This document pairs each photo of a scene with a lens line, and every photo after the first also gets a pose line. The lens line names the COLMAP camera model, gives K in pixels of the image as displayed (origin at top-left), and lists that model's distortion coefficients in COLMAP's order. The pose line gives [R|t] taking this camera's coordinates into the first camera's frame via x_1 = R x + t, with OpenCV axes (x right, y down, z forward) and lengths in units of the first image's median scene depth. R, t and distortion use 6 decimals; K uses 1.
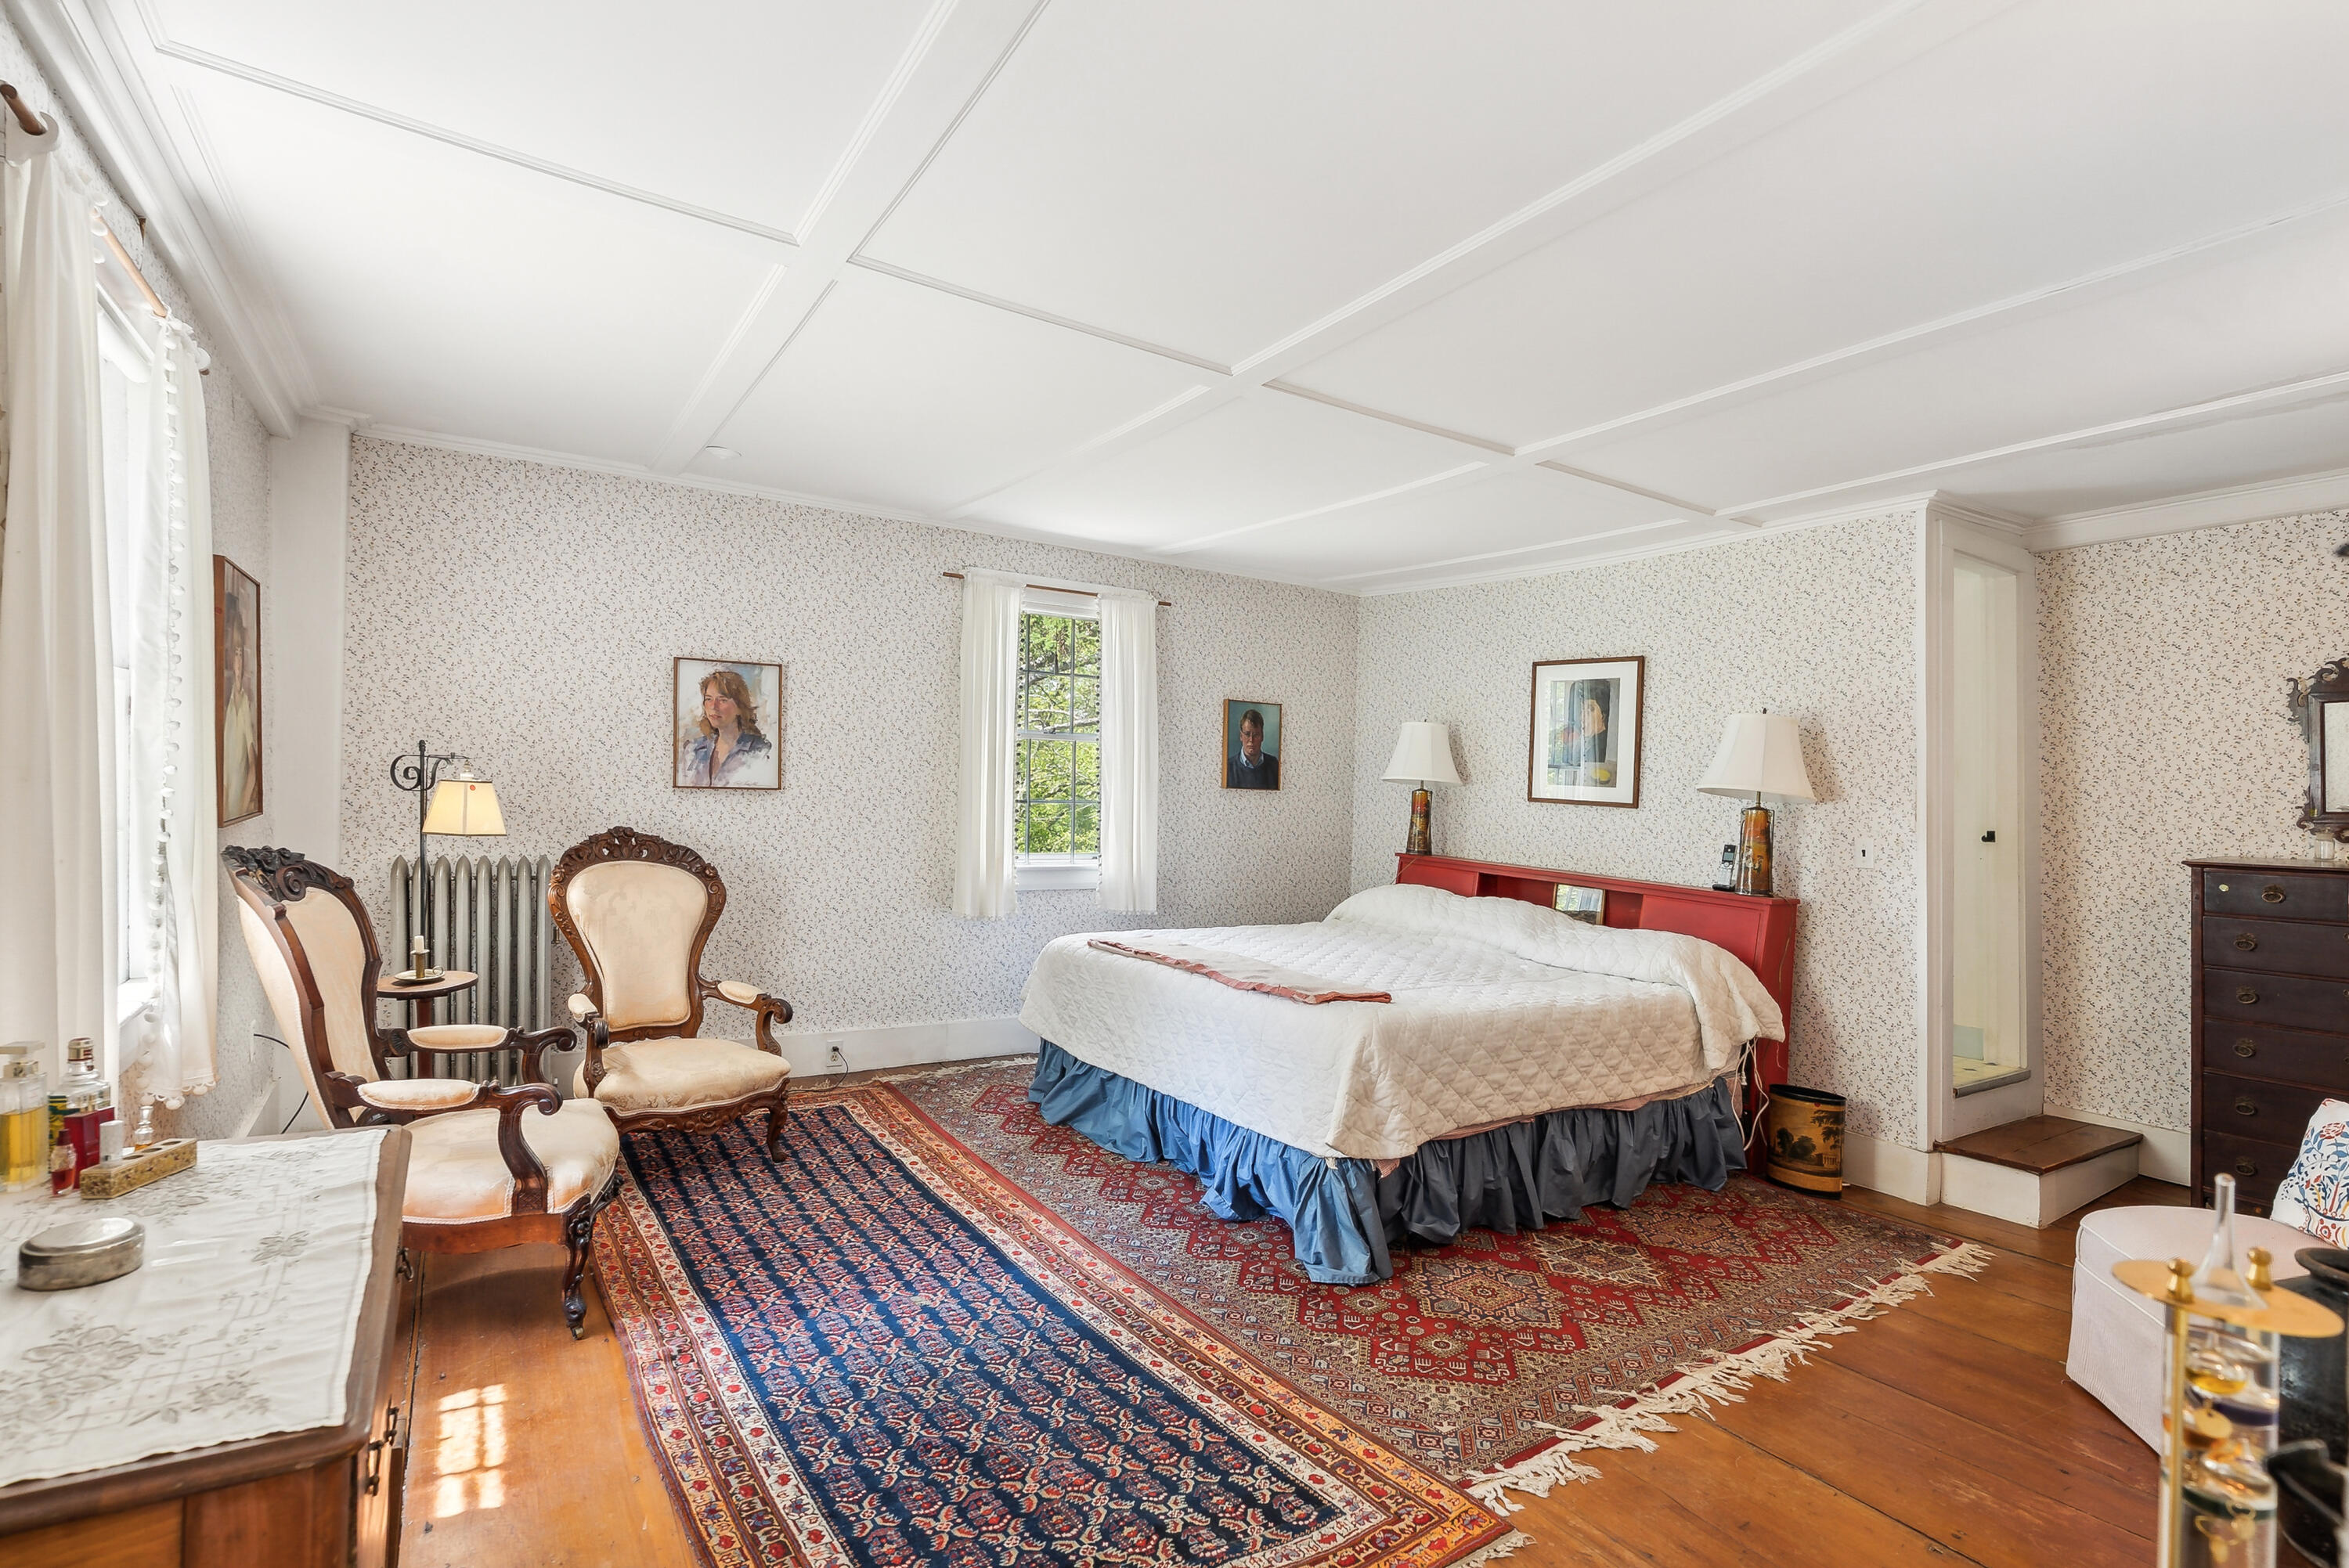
lens RADIAL K [[1077.7, 0, 1115.5], [0, 1077.7, 836.2], [0, 0, 1]] dist [-0.013613, -0.000725]
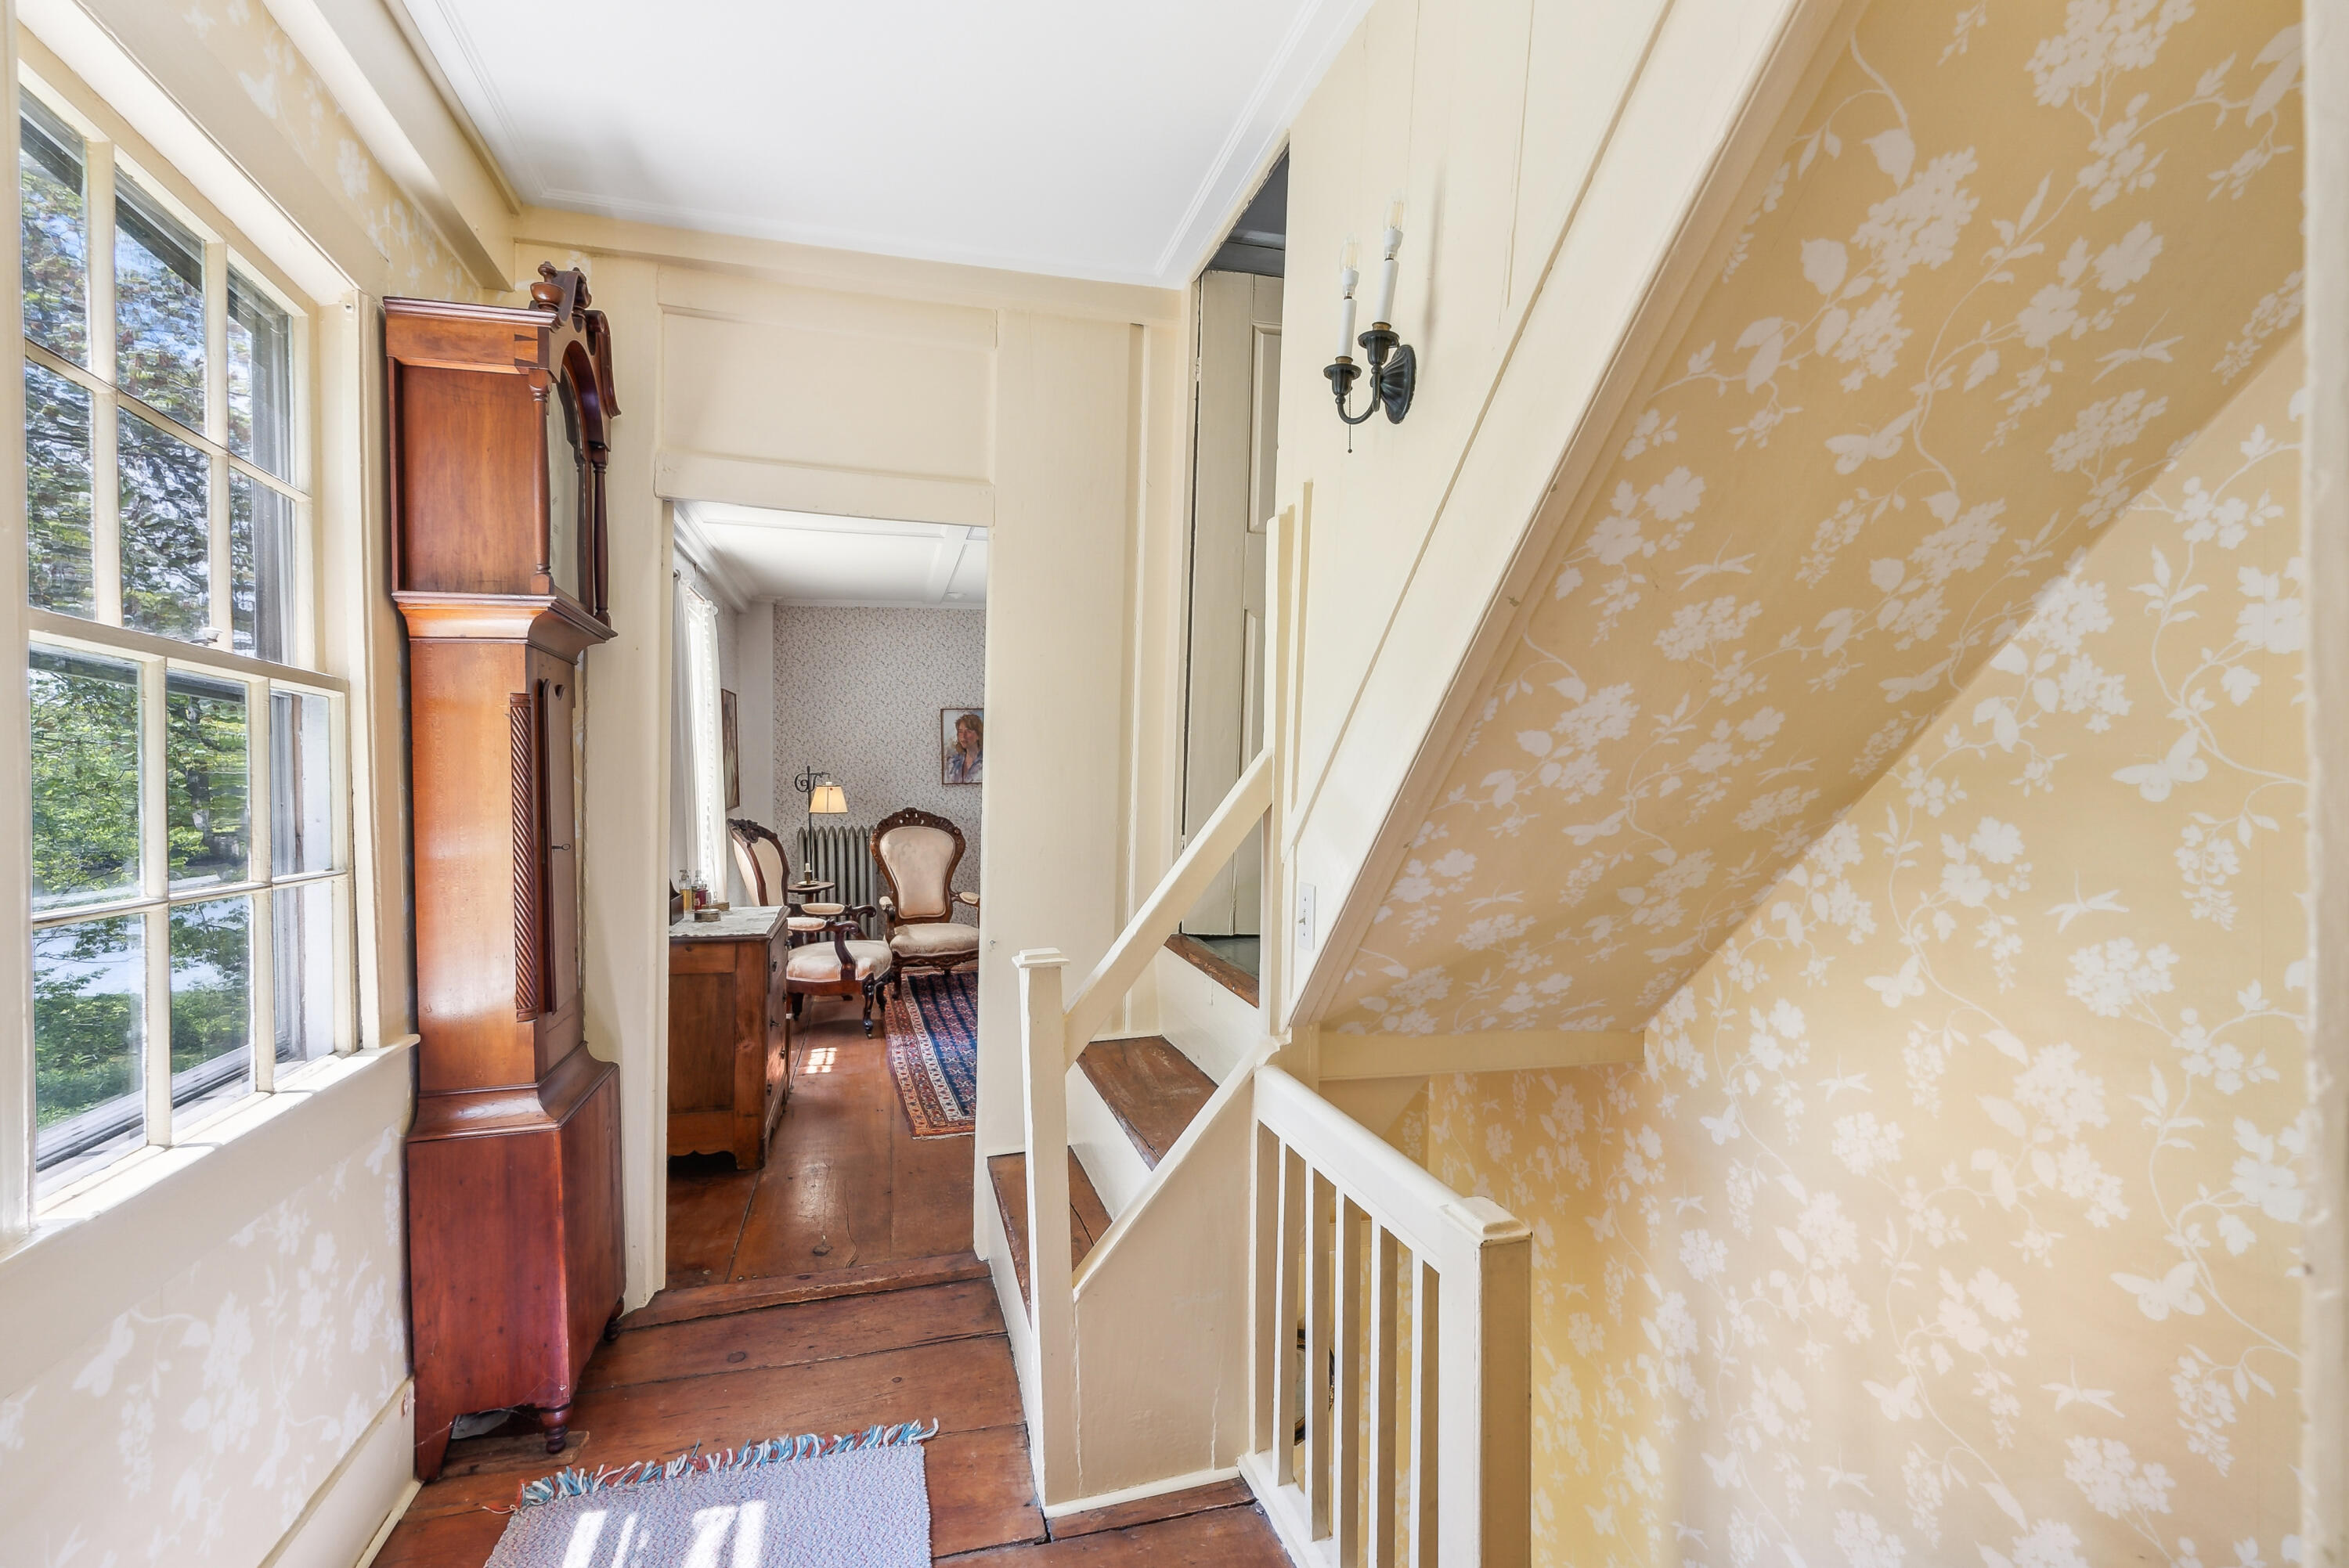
lens RADIAL K [[1077.7, 0, 1180.1], [0, 1077.7, 784.1], [0, 0, 1]] dist [-0.013613, -0.000725]
pose [[0.961655, -0.044466, -0.270634, 0.564154], [0.035771, 0.998676, -0.036981, 0.041985], [0.271920, 0.025883, 0.961972, -0.742586]]
